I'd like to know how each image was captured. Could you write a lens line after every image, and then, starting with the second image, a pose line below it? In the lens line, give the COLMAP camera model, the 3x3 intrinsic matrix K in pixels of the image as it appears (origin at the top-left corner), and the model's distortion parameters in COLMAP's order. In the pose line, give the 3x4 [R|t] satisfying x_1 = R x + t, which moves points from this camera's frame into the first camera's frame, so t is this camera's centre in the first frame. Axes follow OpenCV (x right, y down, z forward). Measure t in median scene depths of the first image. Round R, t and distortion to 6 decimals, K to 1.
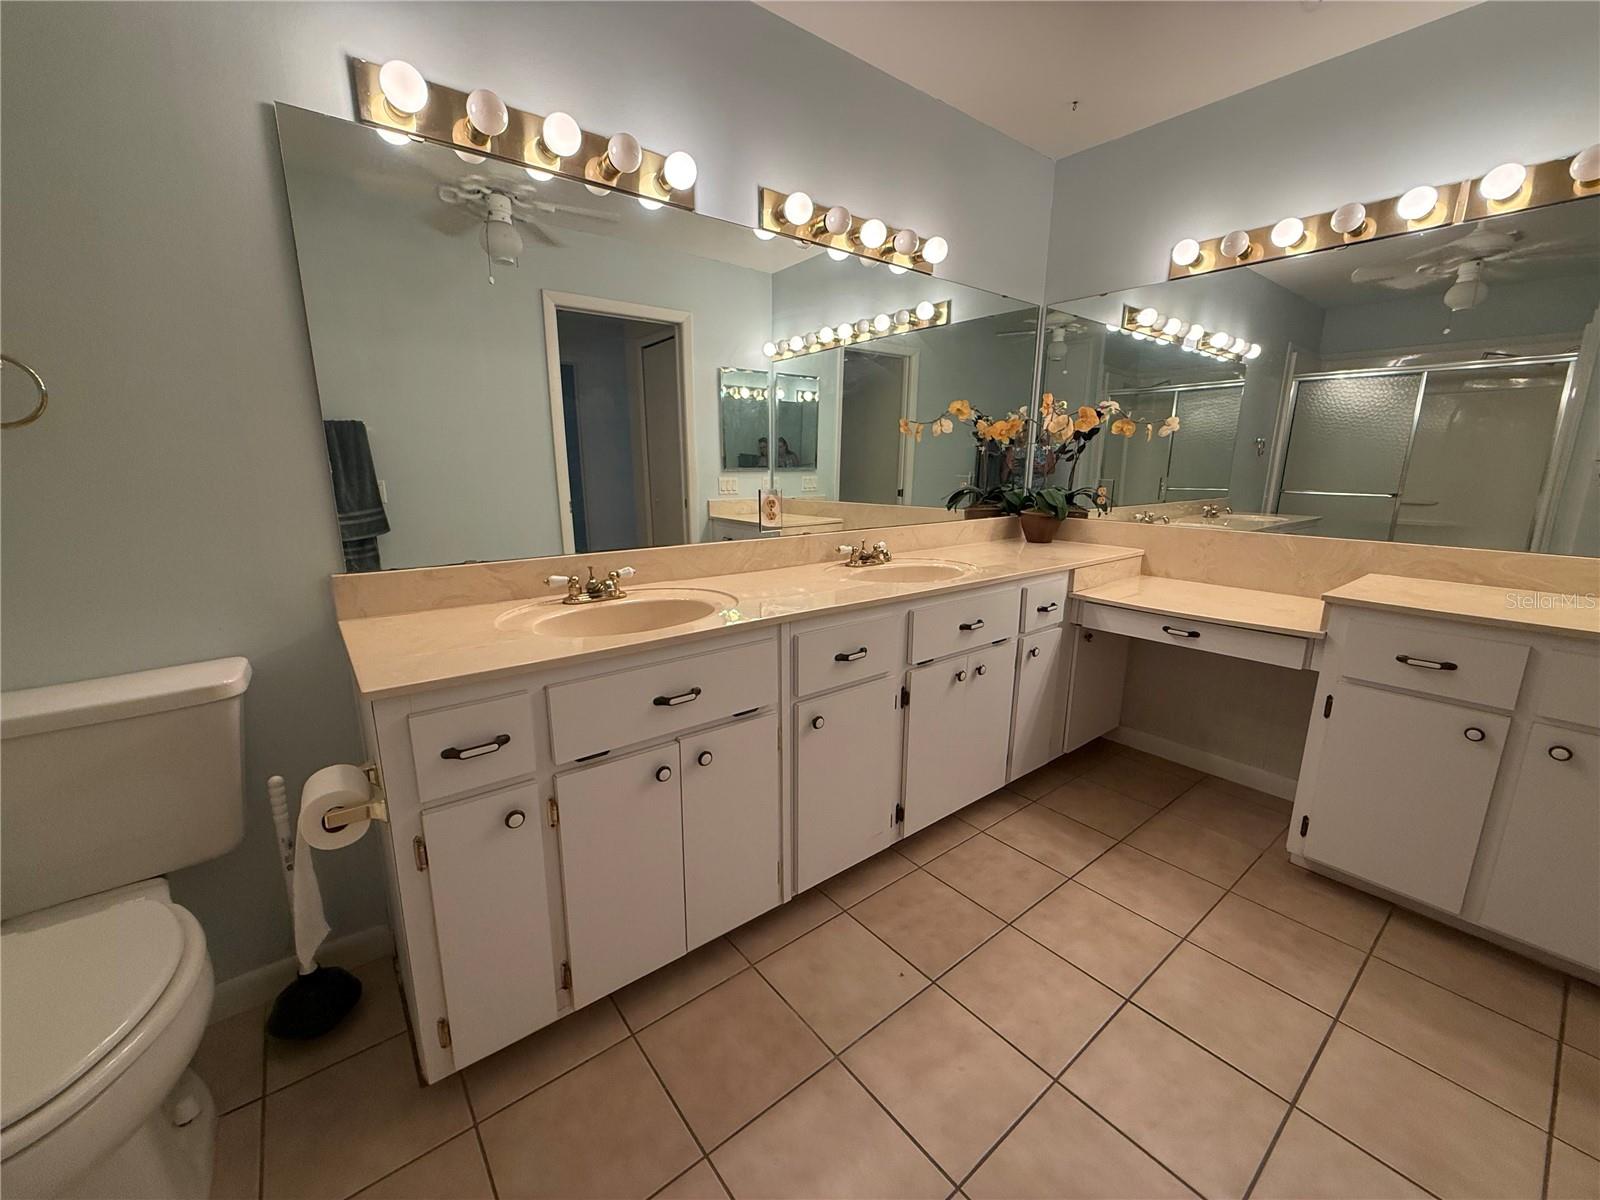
lens RADIAL K [[640.0, 0, 808.6], [0, 640.0, 593.4], [0, 0, 1]] dist [0.000202, 0.000032]
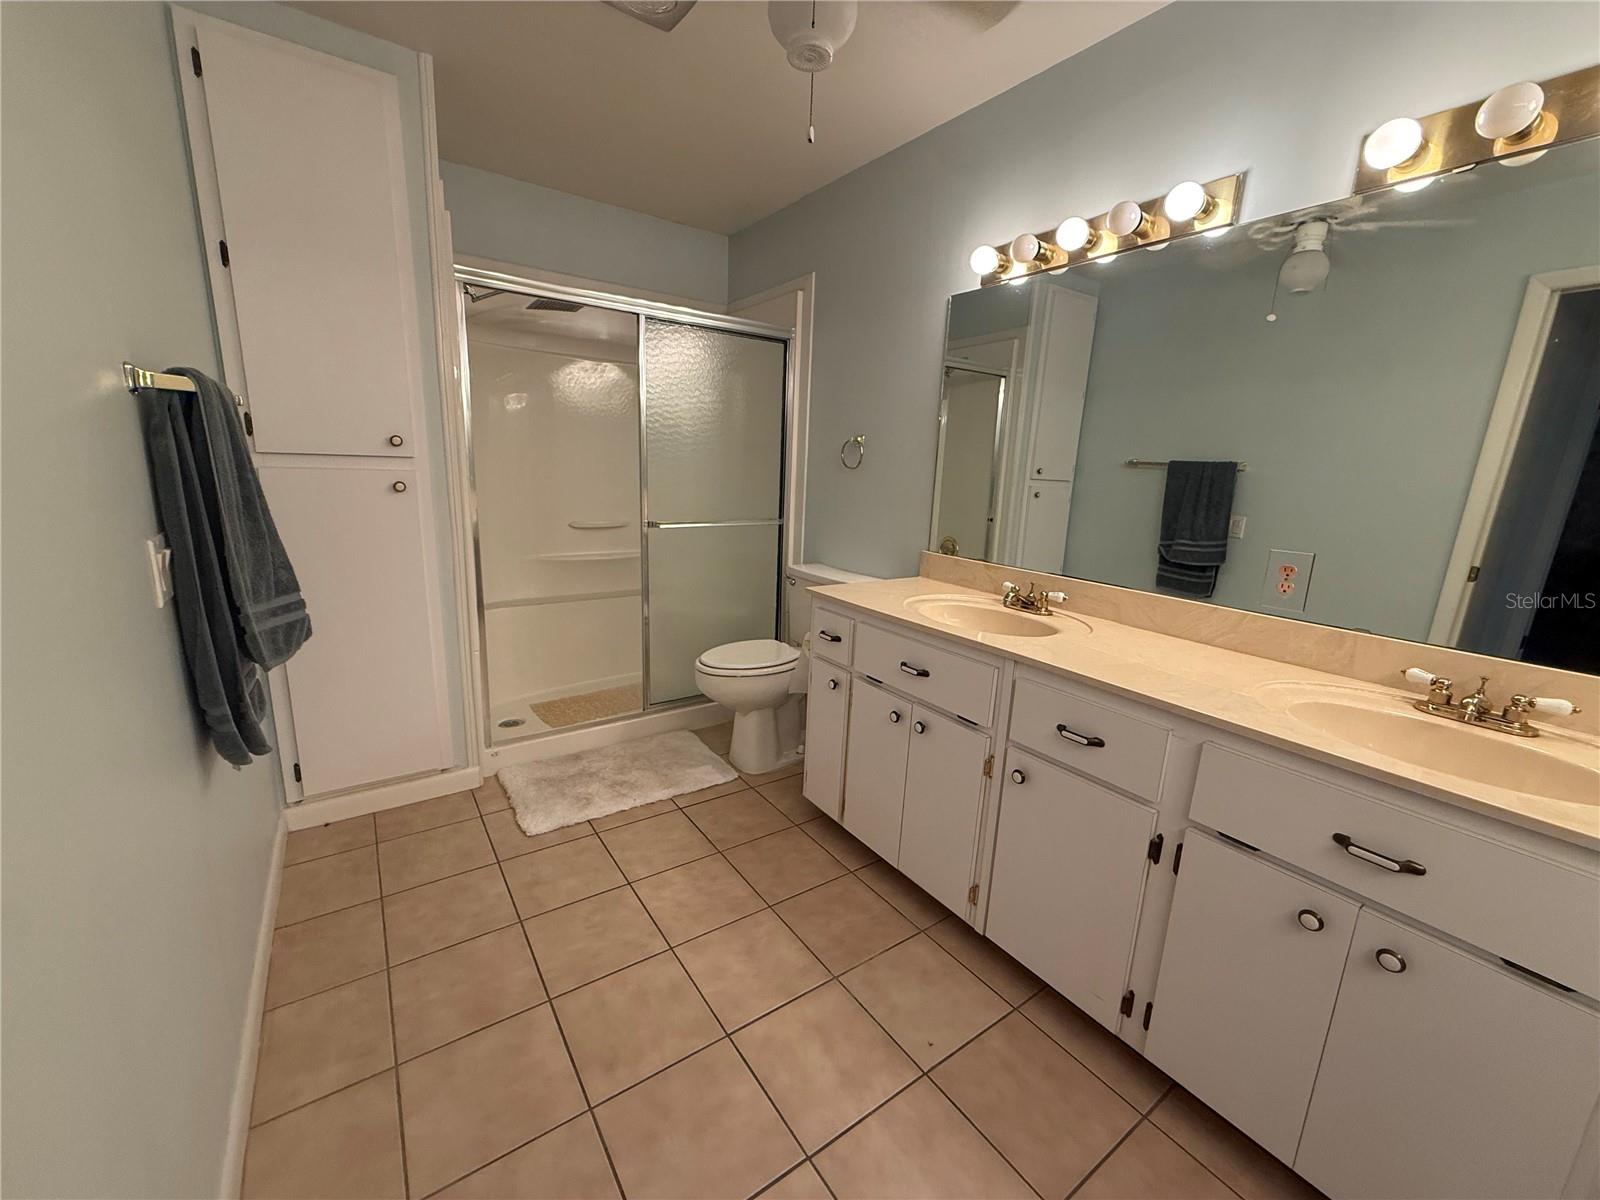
lens RADIAL K [[640.0, 0, 805.5], [0, 640.0, 606.1], [0, 0, 1]] dist [0.000202, 0.000032]
pose [[-0.057819, 0.203743, -0.977316, 1.011468], [-0.261562, 0.941665, 0.211785, -0.172527], [0.963453, 0.267874, -0.001154, 0.697450]]
